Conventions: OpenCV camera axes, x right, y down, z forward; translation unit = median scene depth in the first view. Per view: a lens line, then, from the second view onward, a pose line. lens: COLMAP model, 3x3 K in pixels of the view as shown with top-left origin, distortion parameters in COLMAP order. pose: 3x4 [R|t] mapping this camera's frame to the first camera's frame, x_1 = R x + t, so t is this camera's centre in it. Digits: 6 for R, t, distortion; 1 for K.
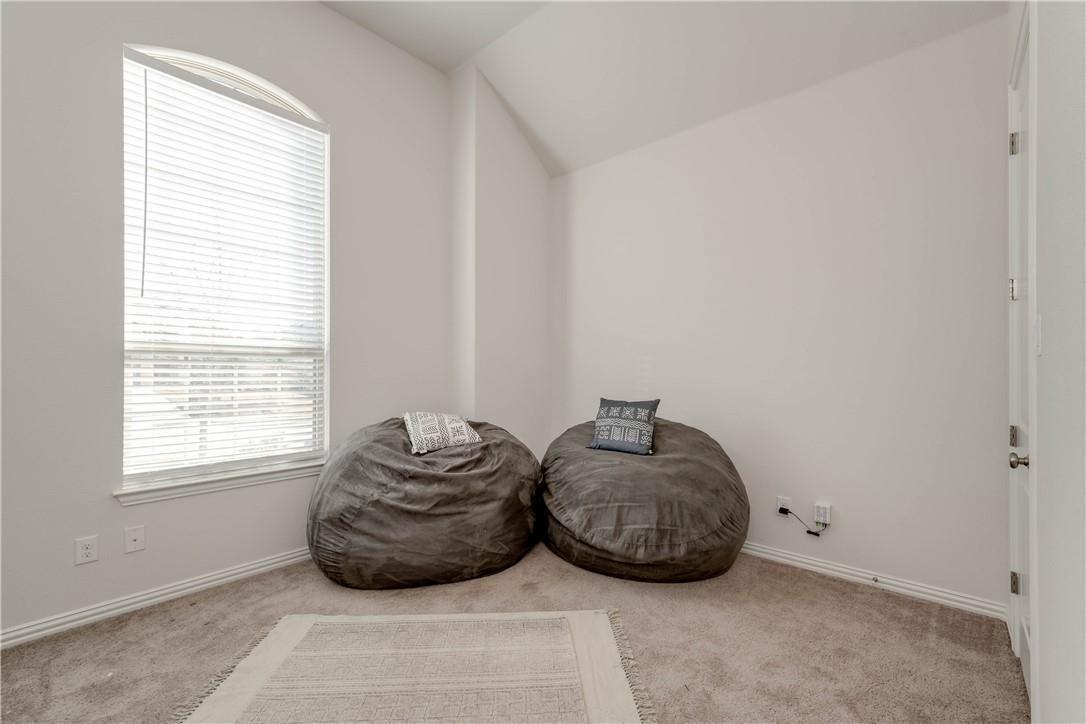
lens RADIAL K [[446.4, 0, 550.6], [0, 446.4, 361.5], [0, 0, 1]] dist [-0.014103, 0.000184]
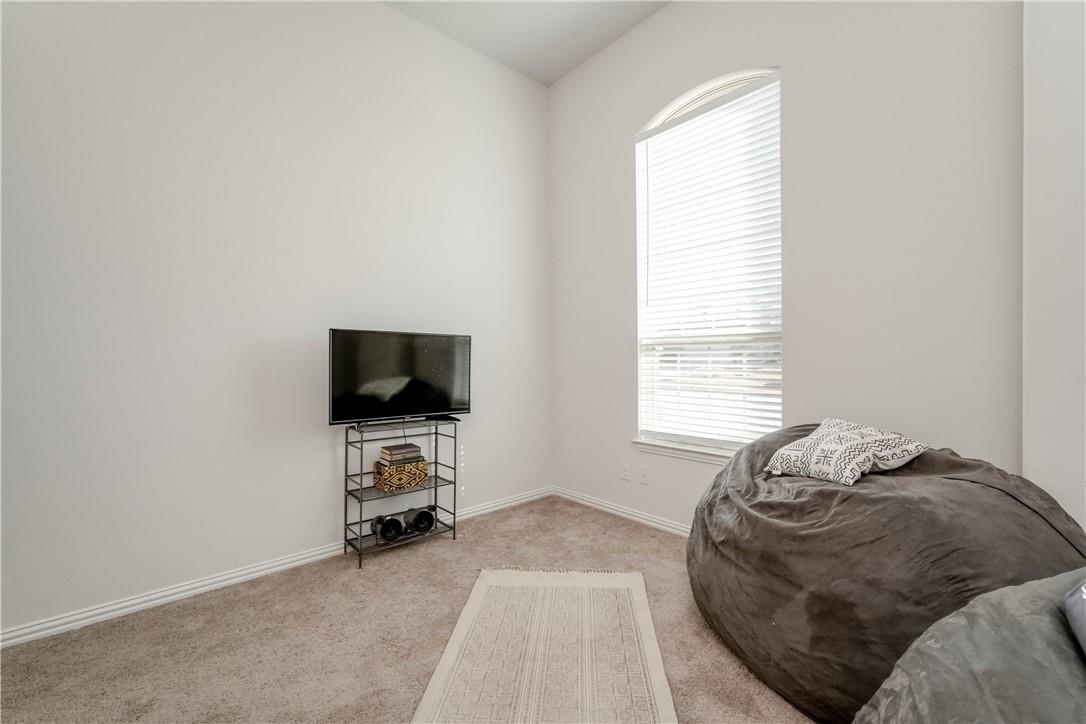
lens RADIAL K [[446.4, 0, 550.6], [0, 446.4, 361.5], [0, 0, 1]] dist [-0.014103, 0.000184]
pose [[-0.111550, 0.005064, -0.993746, 0.491107], [0.023340, 0.999725, 0.002474, 0.019179], [0.993485, -0.022918, -0.111638, 0.796153]]
